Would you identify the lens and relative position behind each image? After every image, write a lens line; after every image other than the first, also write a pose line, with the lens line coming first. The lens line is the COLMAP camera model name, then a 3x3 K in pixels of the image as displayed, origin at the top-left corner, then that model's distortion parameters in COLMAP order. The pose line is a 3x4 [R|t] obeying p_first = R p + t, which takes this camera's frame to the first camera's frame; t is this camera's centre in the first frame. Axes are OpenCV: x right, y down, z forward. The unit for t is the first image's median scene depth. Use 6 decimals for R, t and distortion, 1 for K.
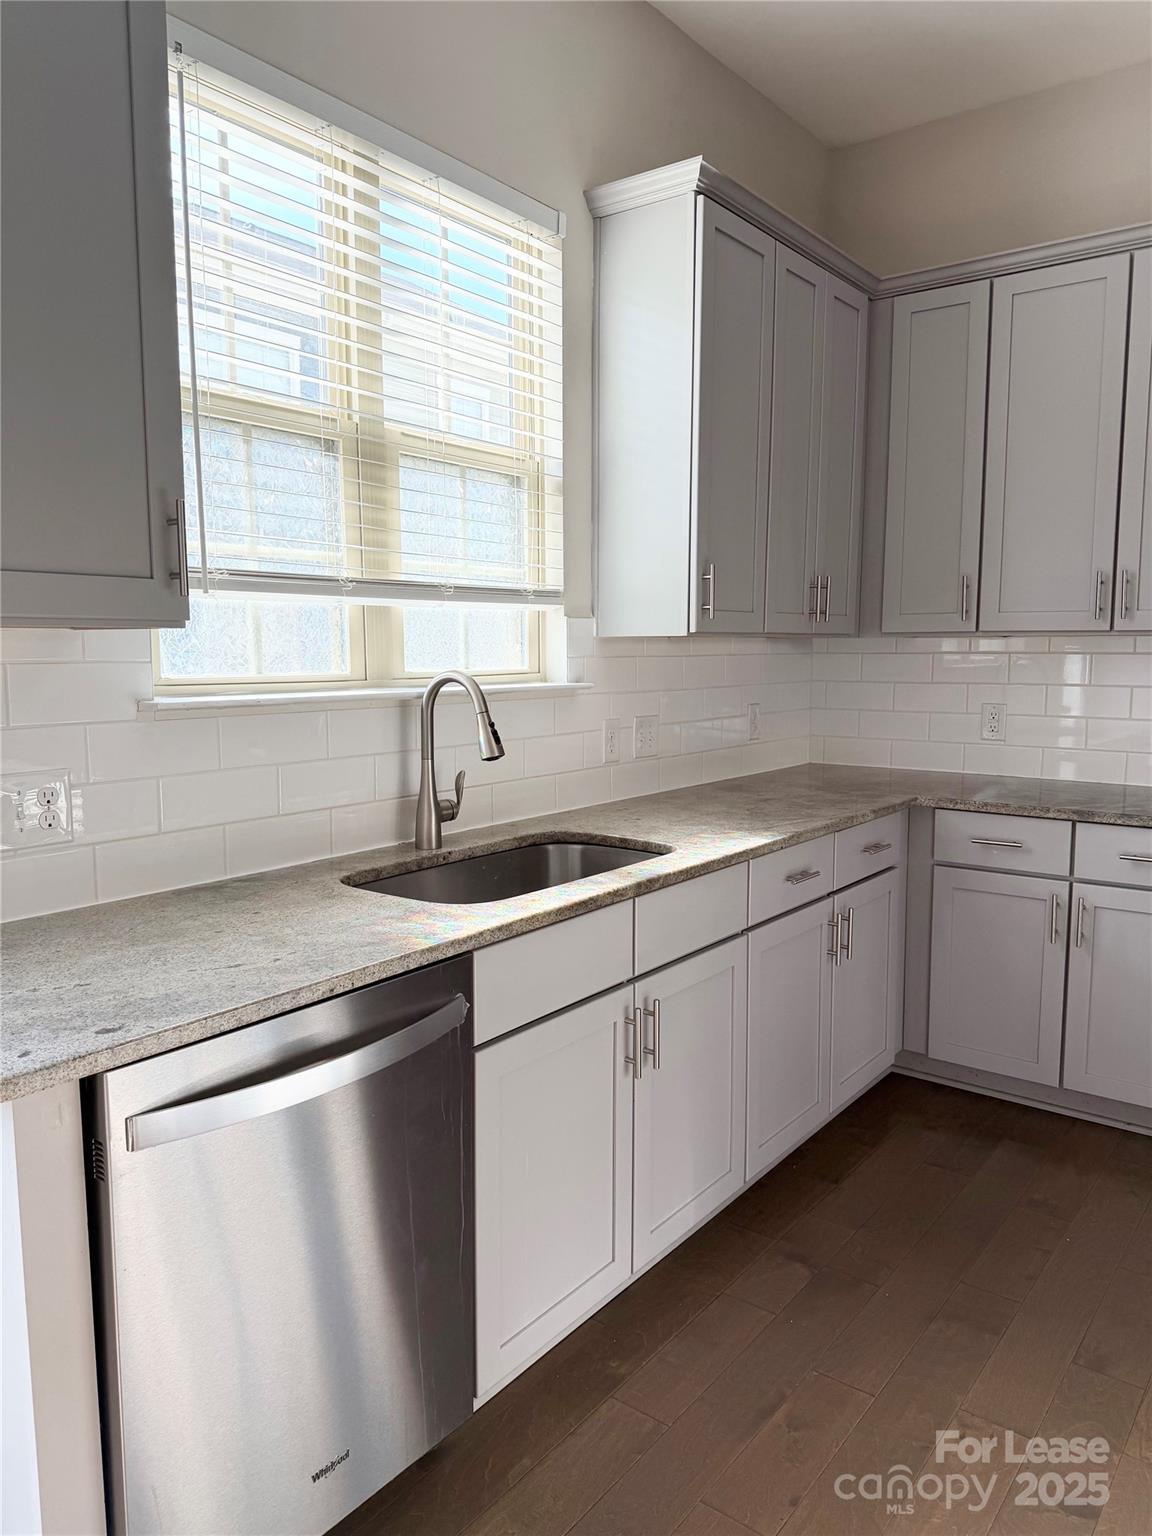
lens RADIAL K [[1074.9, 0, 610.3], [0, 1074.9, 778.6], [0, 0, 1]] dist [0.038863, -0.038933]
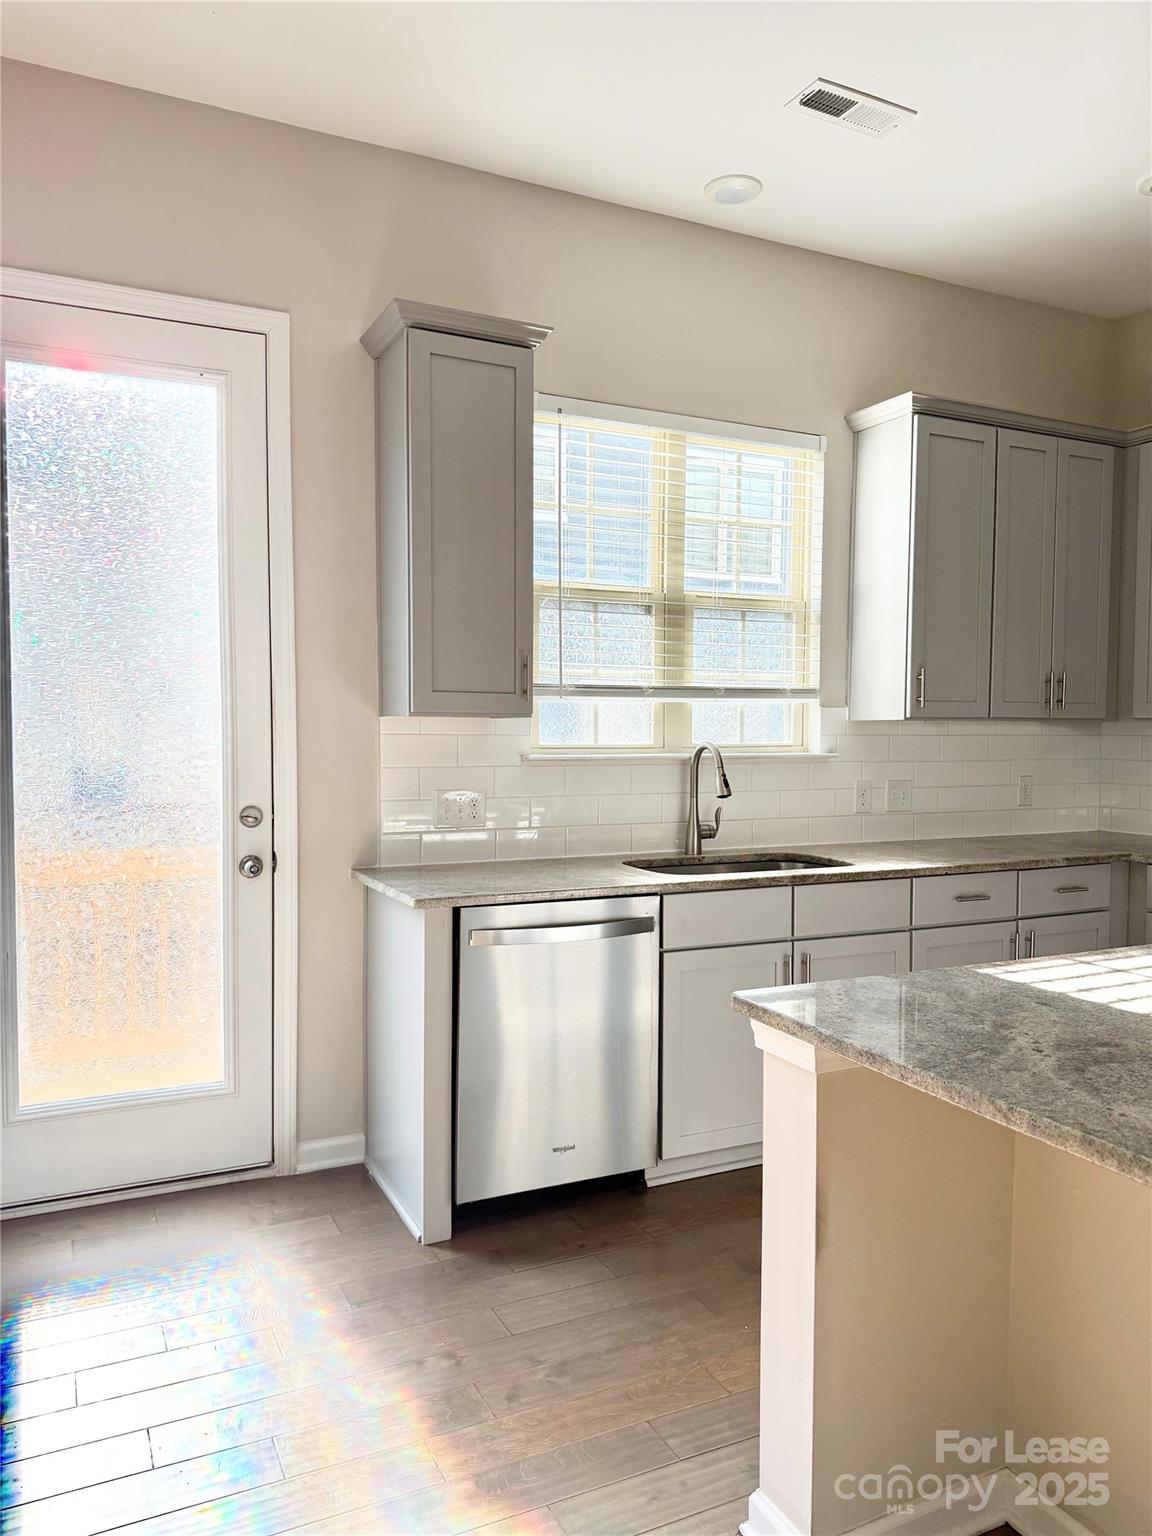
lens RADIAL K [[1074.9, 0, 574.8], [0, 1074.9, 780.5], [0, 0, 1]] dist [0.038863, -0.038933]
pose [[0.877005, 0.023133, -0.479923, 0.421509], [-0.060999, 0.996119, -0.063455, 0.065850], [0.476593, 0.084925, 0.875013, -0.461097]]
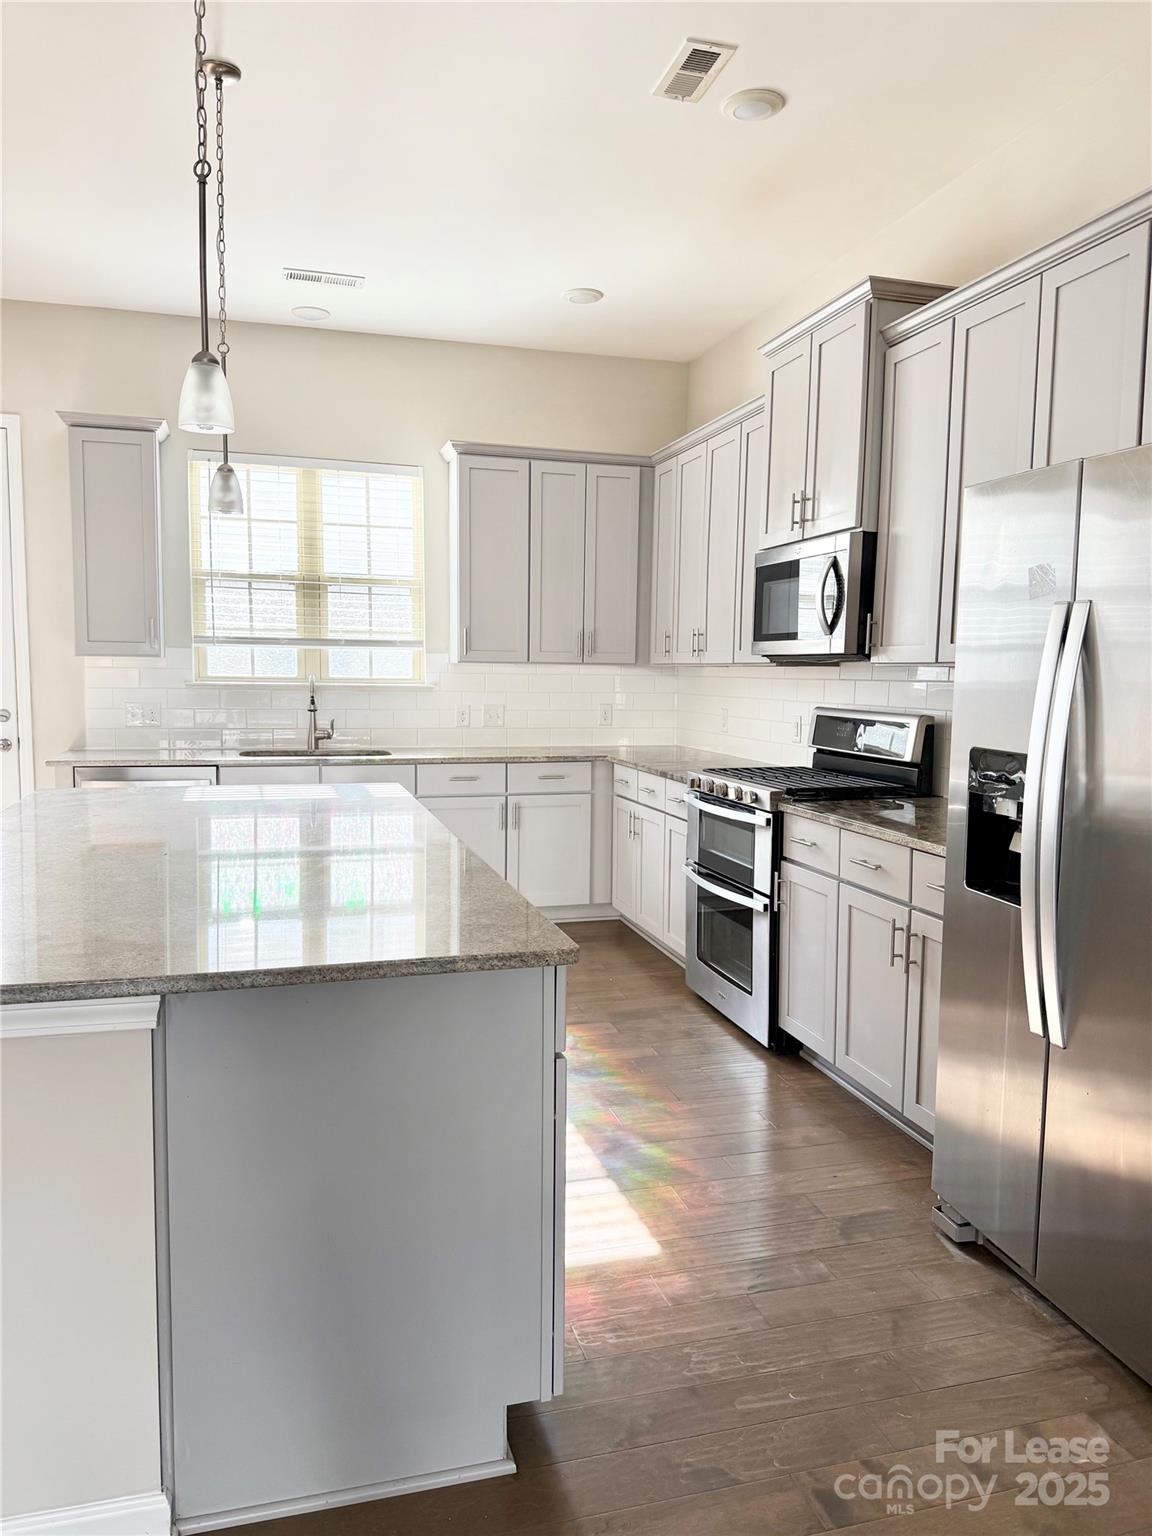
lens RADIAL K [[1074.9, 0, 562.9], [0, 1074.9, 764.0], [0, 0, 1]] dist [0.038863, -0.038933]
pose [[0.779800, 0.057979, -0.623339, 1.718876], [-0.088194, 0.995946, -0.017695, 0.088389], [0.619786, 0.068773, 0.781752, -0.516846]]
